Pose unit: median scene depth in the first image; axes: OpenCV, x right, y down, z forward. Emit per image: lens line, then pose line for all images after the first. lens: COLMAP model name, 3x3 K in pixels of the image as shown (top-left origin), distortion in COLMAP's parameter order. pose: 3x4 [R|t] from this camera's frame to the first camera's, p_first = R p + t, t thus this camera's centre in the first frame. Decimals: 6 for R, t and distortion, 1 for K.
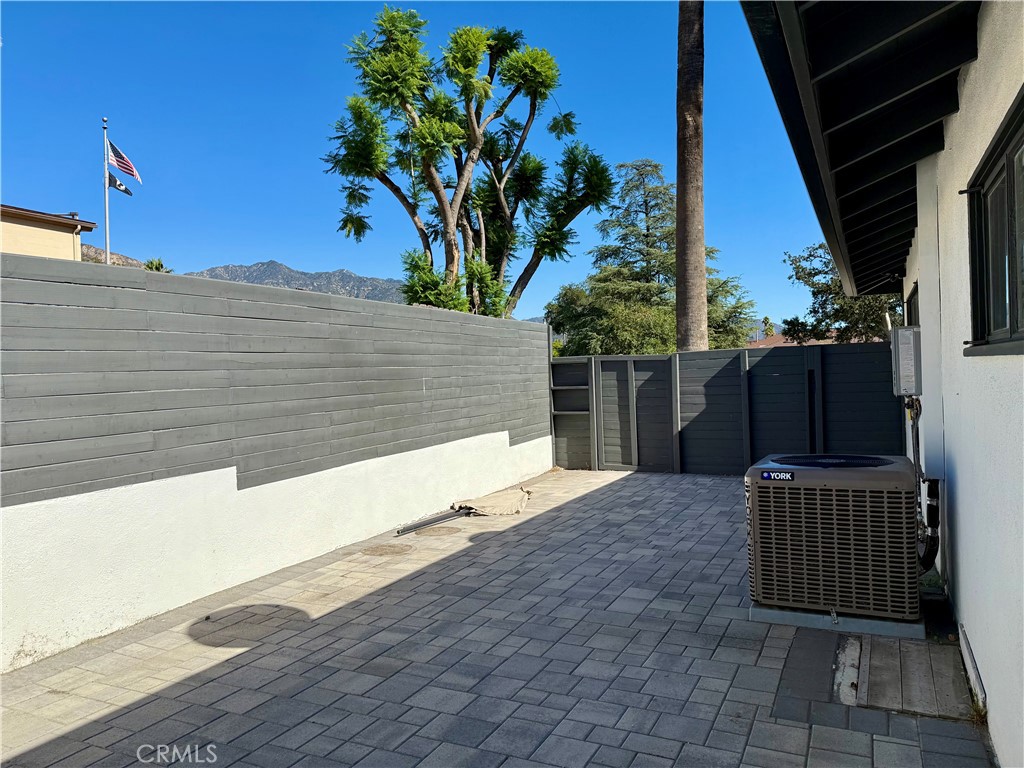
lens RADIAL K [[725.7, 0, 514.2], [0, 725.7, 382.6], [0, 0, 1]] dist [0.024779, -0.014642]
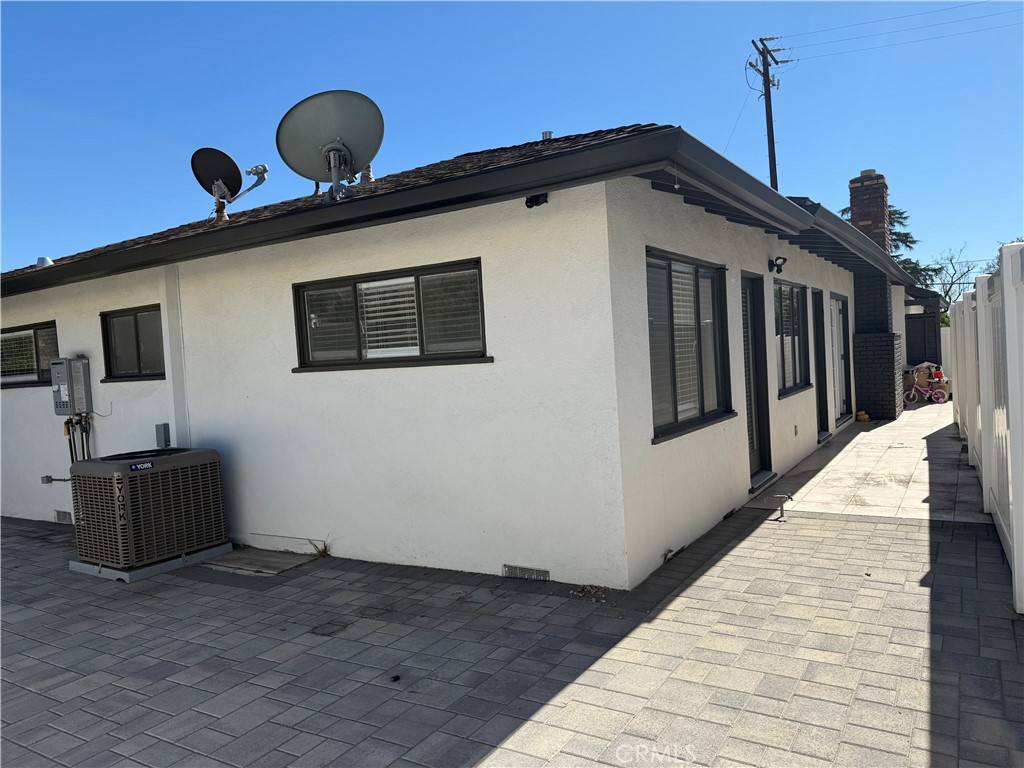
lens RADIAL K [[725.7, 0, 515.2], [0, 725.7, 385.8], [0, 0, 1]] dist [0.024779, -0.014642]
pose [[0.108712, -0.010887, 0.994014, -1.062292], [0.069241, 0.997594, 0.003353, 0.028568], [-0.991659, 0.068462, 0.109204, 0.201763]]
